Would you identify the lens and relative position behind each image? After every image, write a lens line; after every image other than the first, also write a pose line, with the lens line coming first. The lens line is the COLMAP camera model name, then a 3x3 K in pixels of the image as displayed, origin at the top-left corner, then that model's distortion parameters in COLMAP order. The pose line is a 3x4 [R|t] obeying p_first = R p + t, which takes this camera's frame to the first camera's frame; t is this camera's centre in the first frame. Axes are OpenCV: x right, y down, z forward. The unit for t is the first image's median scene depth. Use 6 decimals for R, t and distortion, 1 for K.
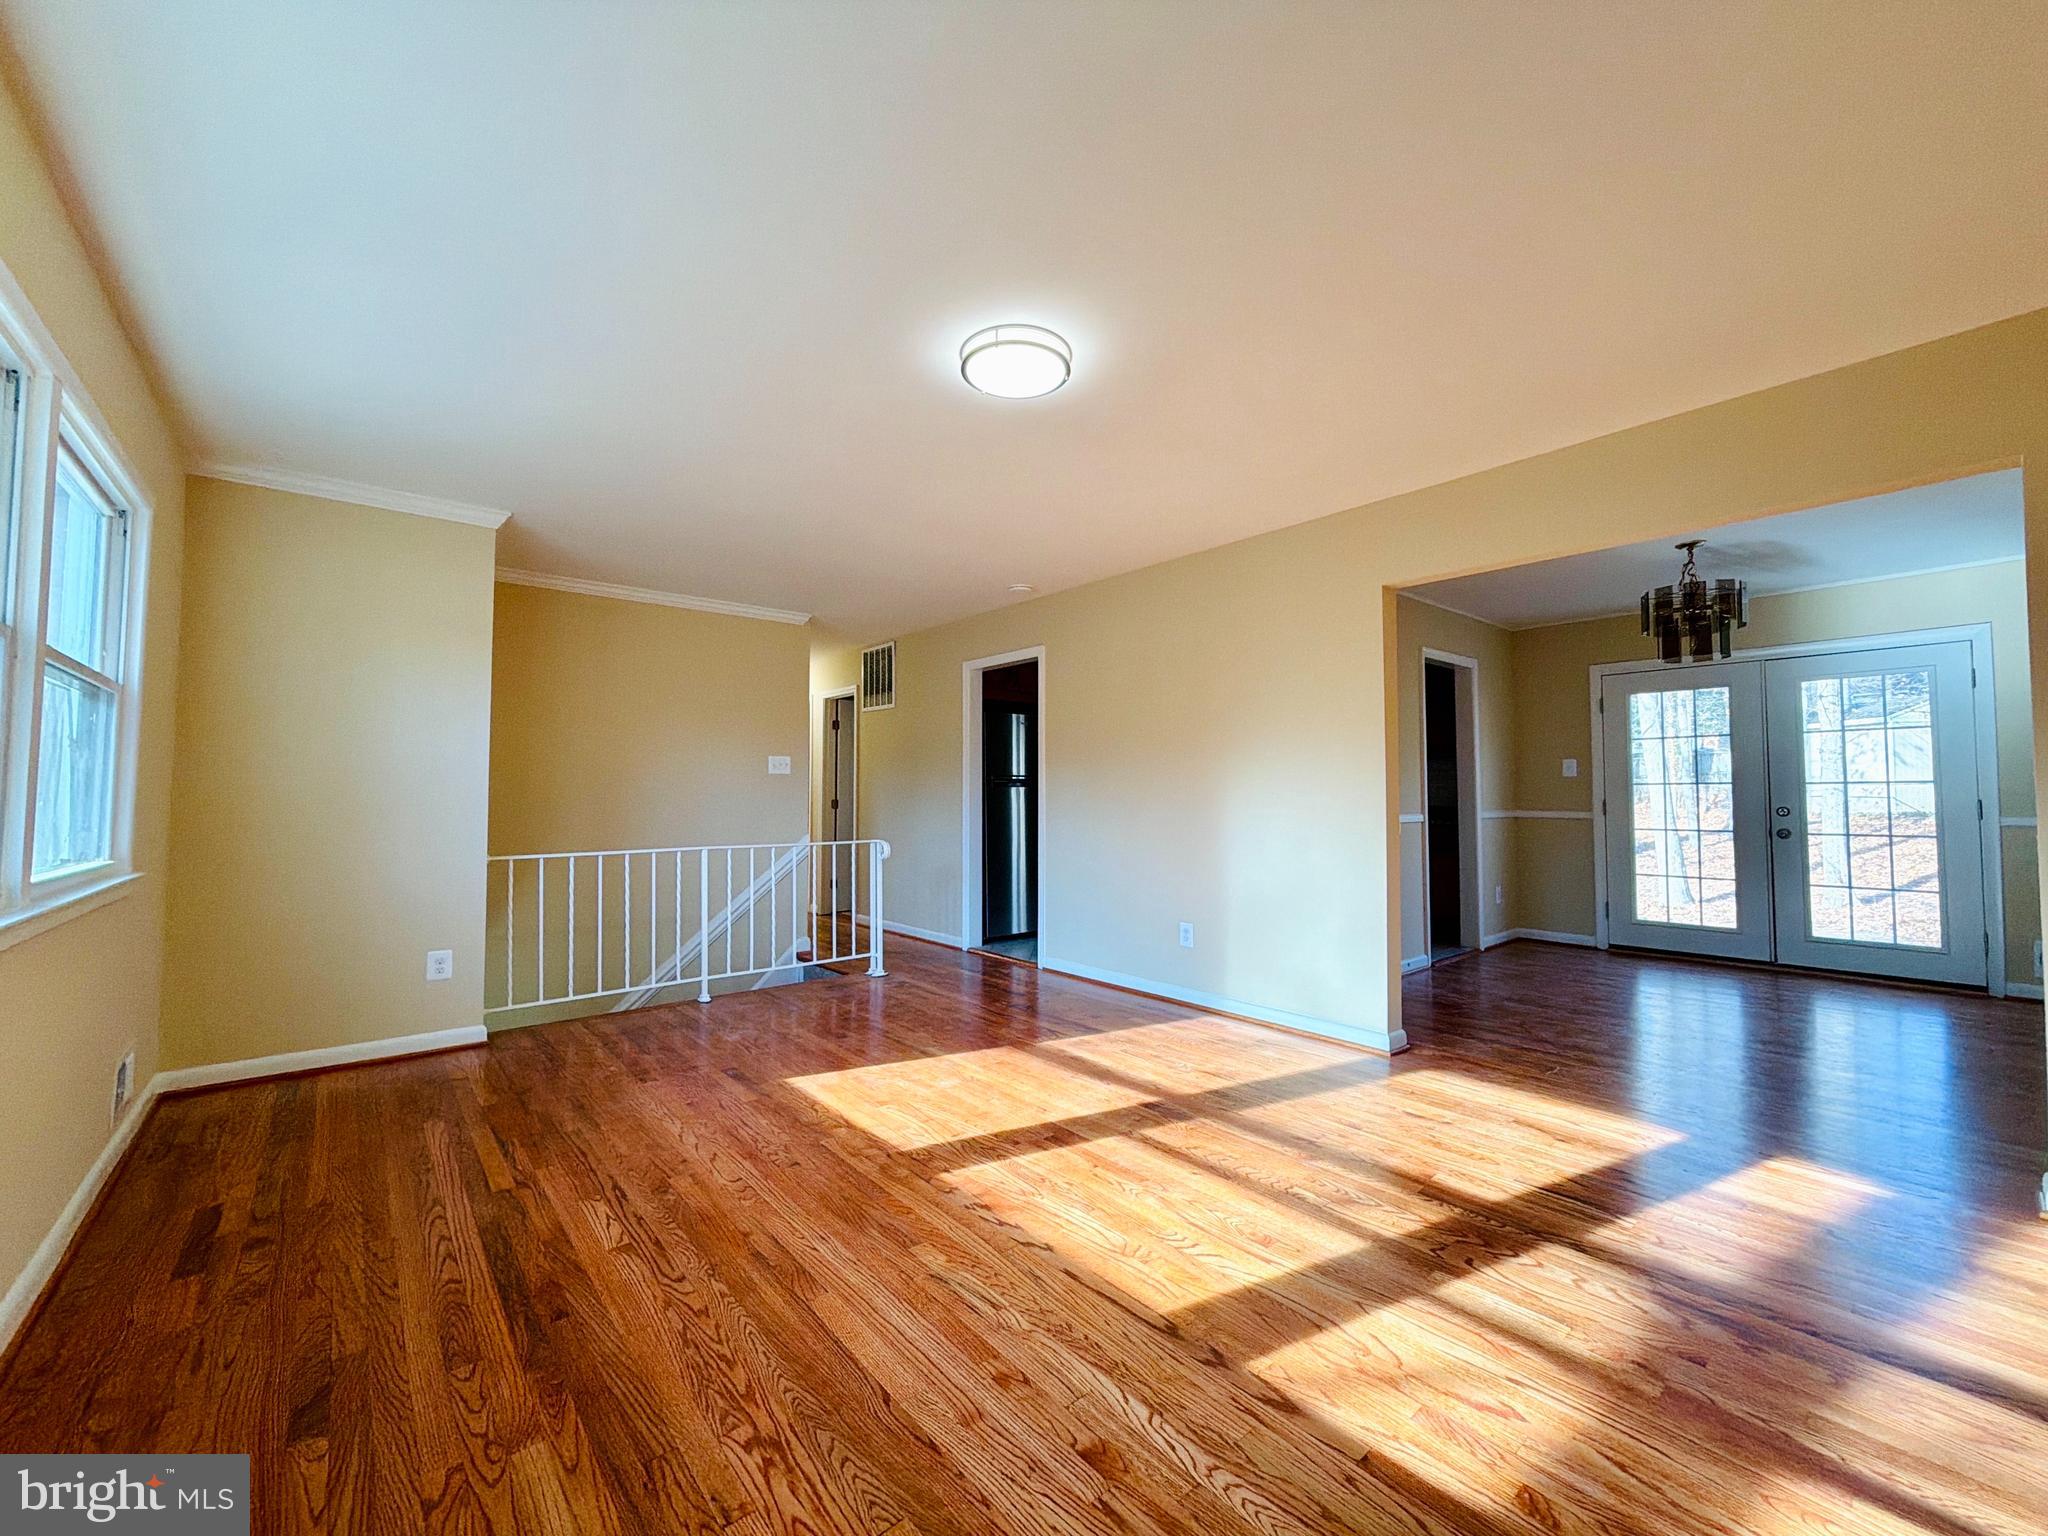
lens RADIAL K [[814.4, 0, 1022.5], [0, 814.4, 770.9], [0, 0, 1]] dist [-0.000535, 0.000471]
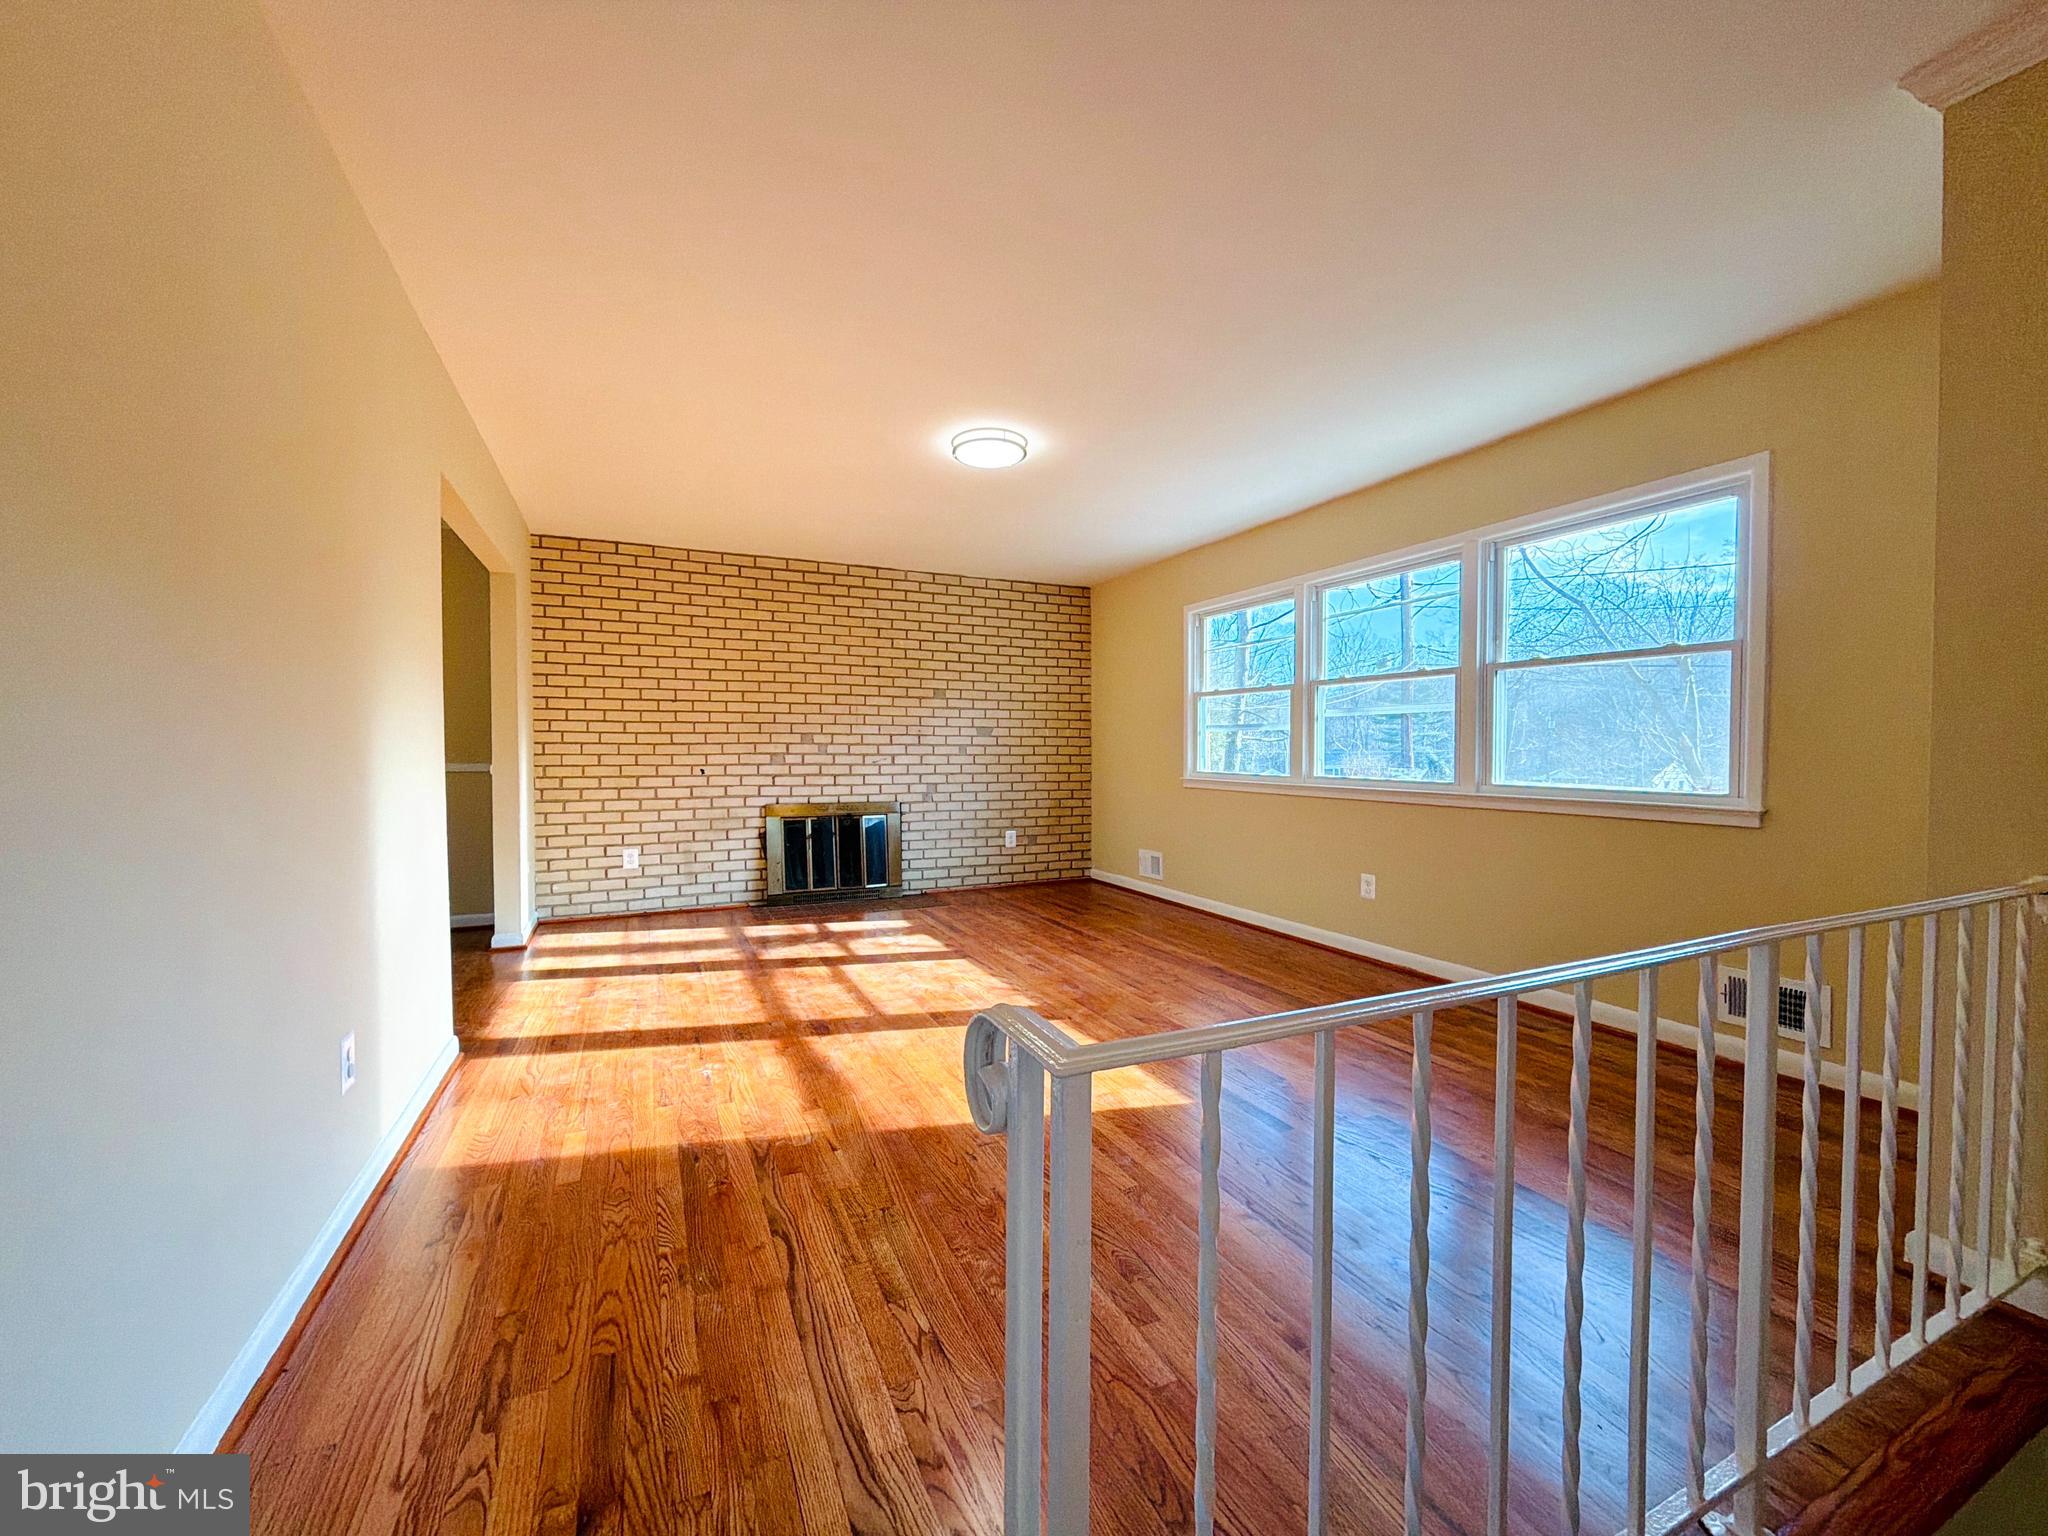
lens RADIAL K [[814.4, 0, 1022.5], [0, 814.4, 770.9], [0, 0, 1]] dist [-0.000535, 0.000471]
pose [[-0.967288, -0.002909, 0.253665, -0.369922], [-0.005364, 0.999945, -0.008984, 0.080149], [-0.253625, -0.010050, -0.967250, 2.010231]]
